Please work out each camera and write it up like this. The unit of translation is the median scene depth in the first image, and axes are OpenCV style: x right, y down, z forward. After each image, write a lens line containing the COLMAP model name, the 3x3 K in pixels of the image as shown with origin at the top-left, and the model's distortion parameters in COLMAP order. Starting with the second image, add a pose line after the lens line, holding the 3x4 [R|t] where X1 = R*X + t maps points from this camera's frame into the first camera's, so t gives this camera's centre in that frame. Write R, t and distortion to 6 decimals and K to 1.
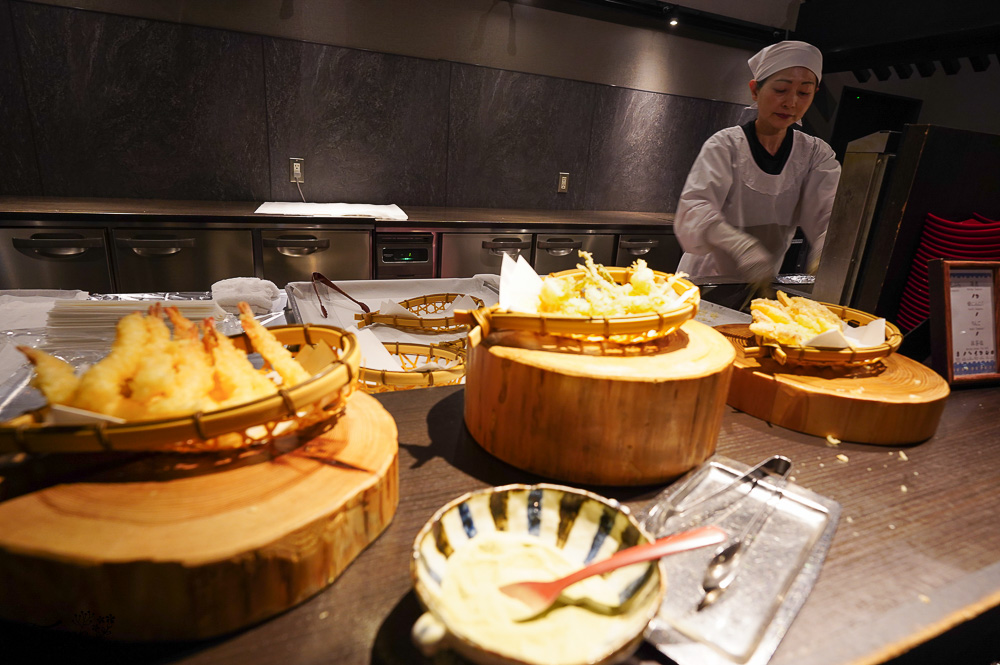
lens RADIAL K [[550.9, 0, 501.9], [0, 550.9, 329.7], [0, 0, 1]] dist [-0.005467, -0.001373]
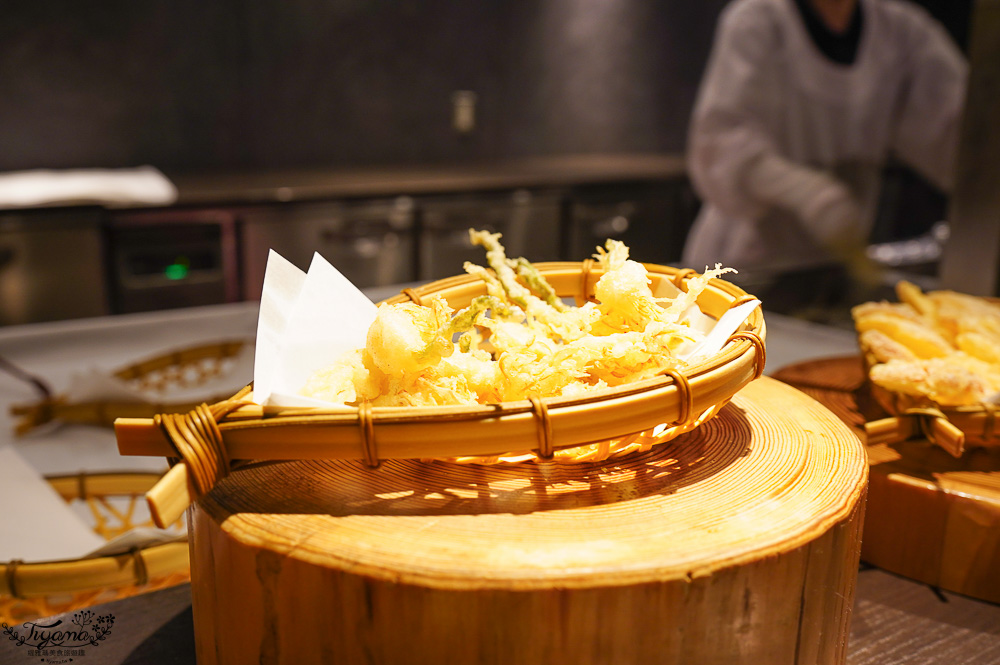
lens RADIAL K [[996.4, 0, 499.0], [0, 996.4, 333.7], [0, 0, 1]] dist [0.022124, 0.000000]
pose [[0.988506, -0.084911, 0.125087, 0.075674], [0.090699, 0.995021, -0.041316, -0.039276], [-0.120956, 0.052187, 0.991285, 0.307962]]
